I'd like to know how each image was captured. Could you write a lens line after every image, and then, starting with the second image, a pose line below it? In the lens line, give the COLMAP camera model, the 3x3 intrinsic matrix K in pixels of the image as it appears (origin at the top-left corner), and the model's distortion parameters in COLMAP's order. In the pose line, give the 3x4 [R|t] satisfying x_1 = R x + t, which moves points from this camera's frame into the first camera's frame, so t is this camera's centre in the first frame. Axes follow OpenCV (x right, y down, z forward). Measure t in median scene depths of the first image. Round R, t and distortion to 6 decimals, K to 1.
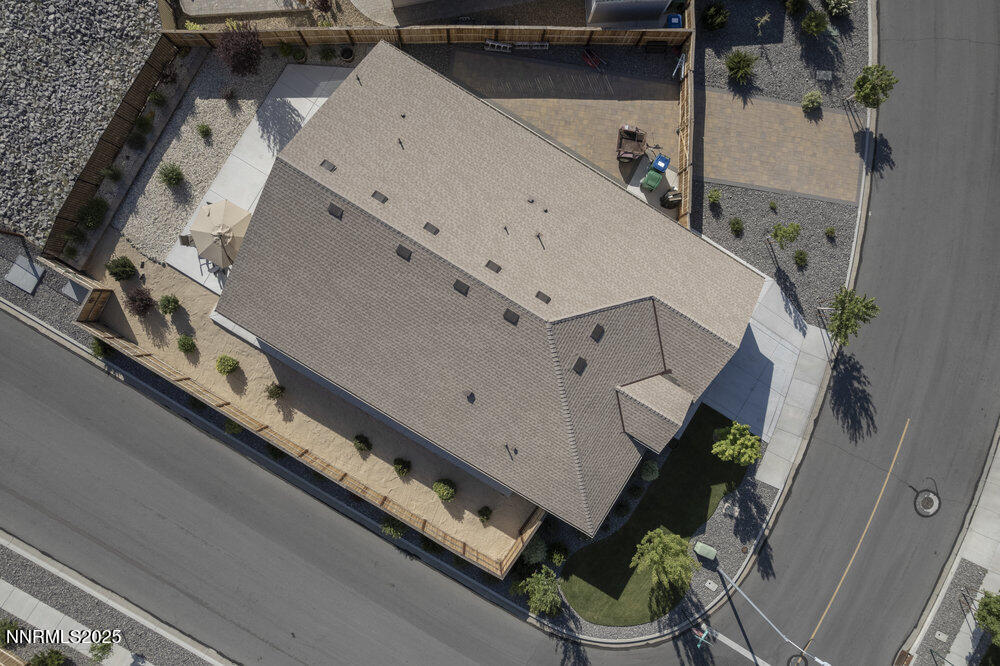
lens RADIAL K [[637.5, 0, 500.0], [0, 637.5, 333.0], [0, 0, 1]] dist [-0.071204, 0.060316]
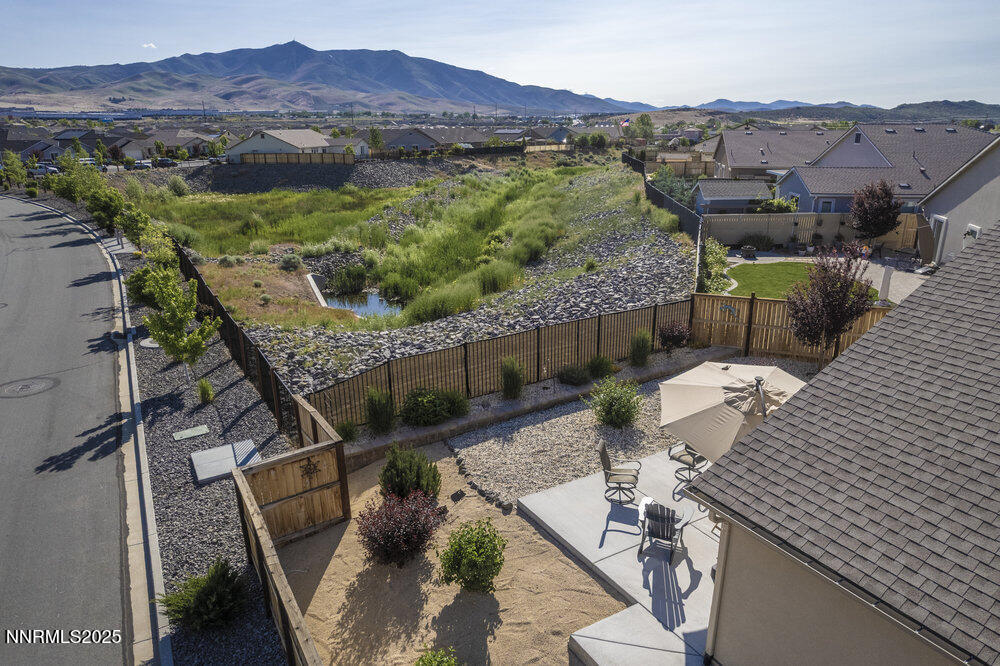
lens RADIAL K [[668.4, 0, 500.0], [0, 668.4, 333.0], [0, 0, 1]] dist [-0.078151, 0.073628]
pose [[0.876096, 0.096539, -0.472373, -0.345161], [-0.480285, 0.260547, -0.837521, 0.188177], [0.042222, 0.960622, 0.274630, 0.754141]]
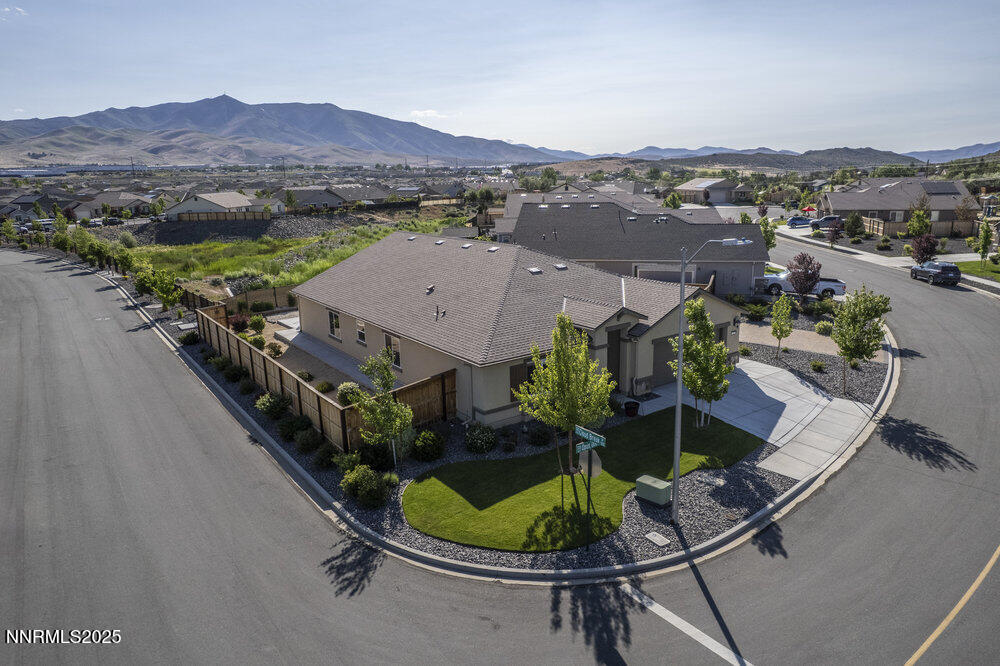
lens RADIAL K [[668.4, 0, 500.0], [0, 668.4, 333.0], [0, 0, 1]] dist [-0.078151, 0.073628]
pose [[0.917207, 0.031683, -0.397150, 0.430761], [-0.394211, 0.216543, -0.893144, 0.907115], [0.057703, 0.975759, 0.211105, 0.717898]]
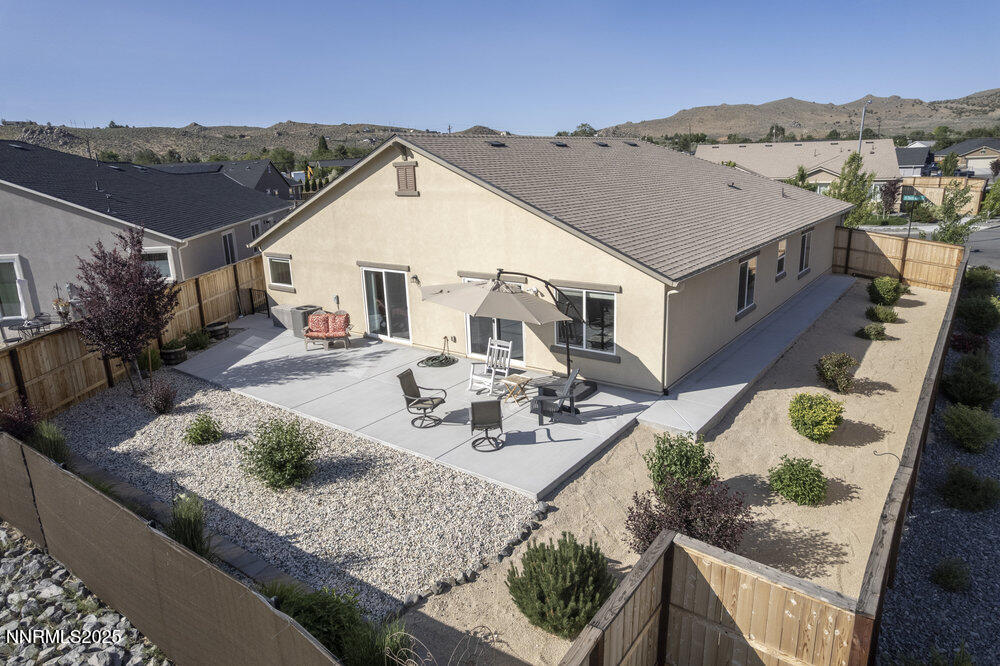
lens RADIAL K [[637.5, 0, 500.0], [0, 637.5, 333.0], [0, 0, 1]] dist [-0.071204, 0.060316]
pose [[0.100204, -0.308367, 0.945975, -0.761789], [0.993595, -0.018905, -0.111411, -0.090844], [0.052239, 0.951080, 0.304497, 0.787888]]
